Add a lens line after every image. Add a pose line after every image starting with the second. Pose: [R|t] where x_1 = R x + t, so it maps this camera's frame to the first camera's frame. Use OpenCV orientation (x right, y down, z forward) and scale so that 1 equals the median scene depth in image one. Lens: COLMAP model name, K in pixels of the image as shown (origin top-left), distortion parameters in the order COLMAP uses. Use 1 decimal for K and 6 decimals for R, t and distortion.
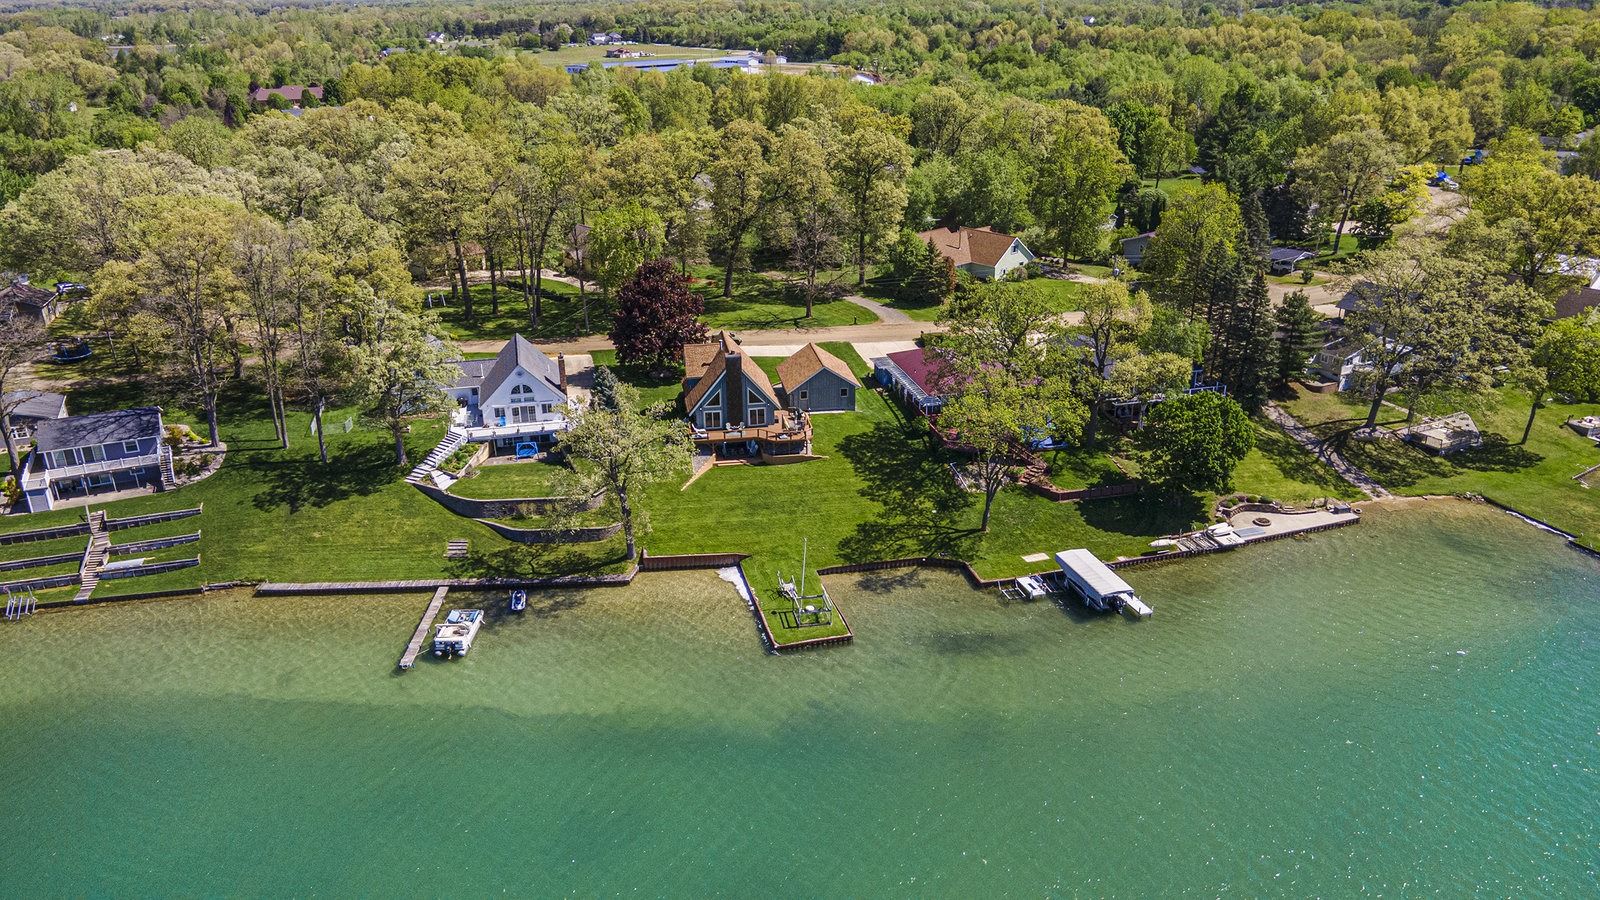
lens RADIAL K [[1157.6, 0, 785.5], [0, 1157.6, 441.1], [0, 0, 1]] dist [0.051903, 0.001636]
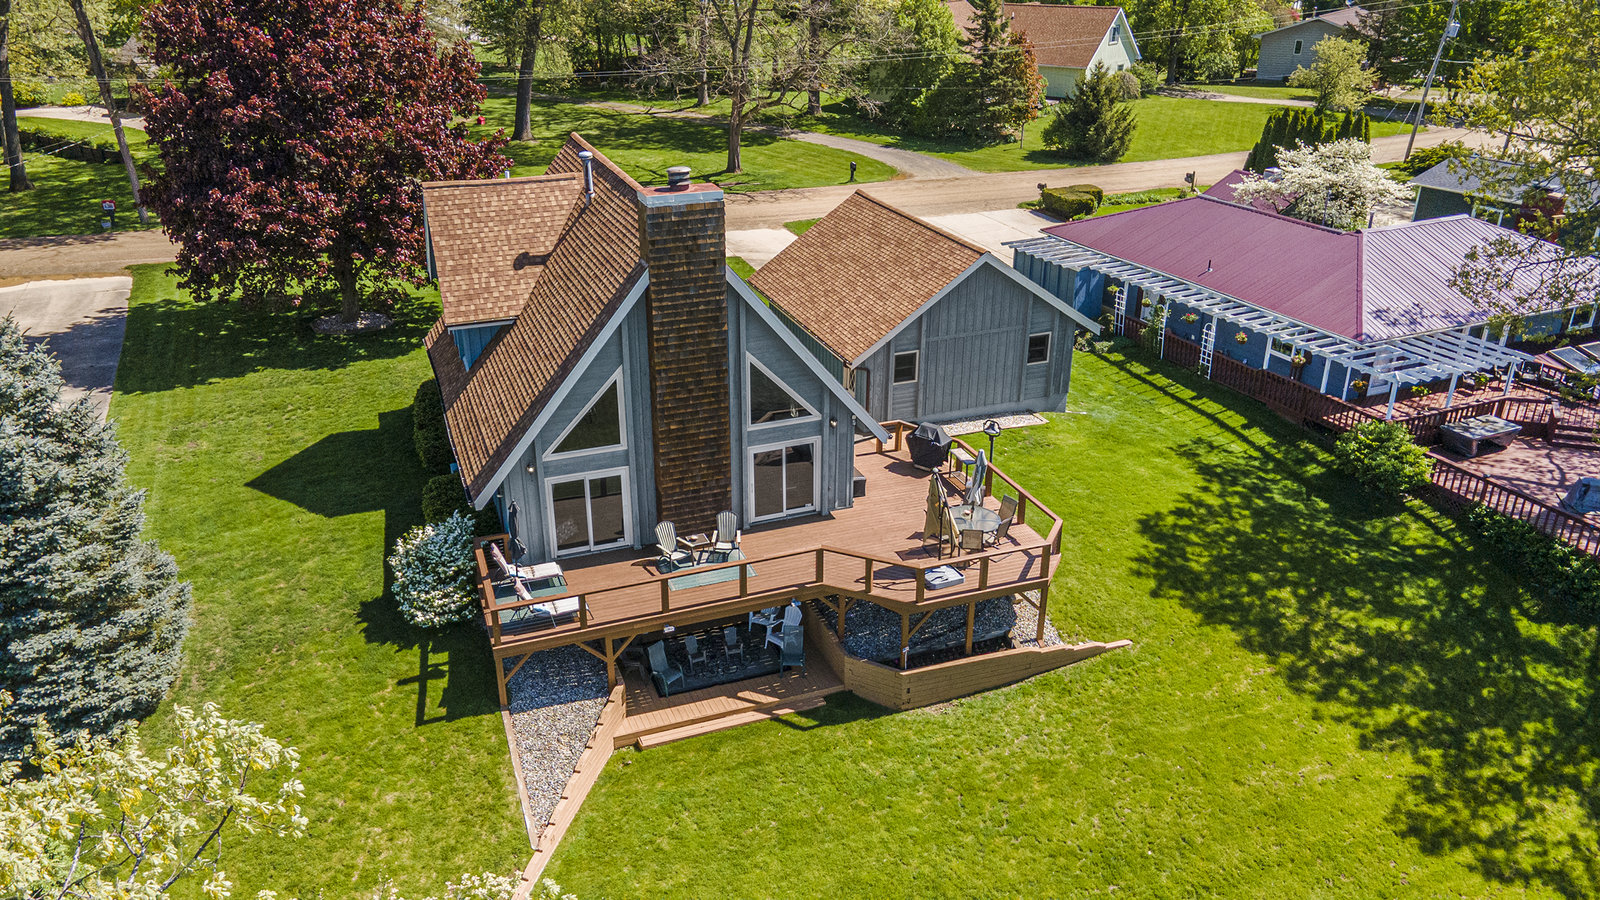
lens RADIAL K [[1157.6, 0, 785.5], [0, 1157.6, 441.1], [0, 0, 1]] dist [0.051903, 0.001636]
pose [[0.977408, -0.071719, 0.198820, -0.070095], [0.063290, 0.996819, 0.048441, -0.040265], [-0.201661, -0.034763, 0.978838, 0.791998]]
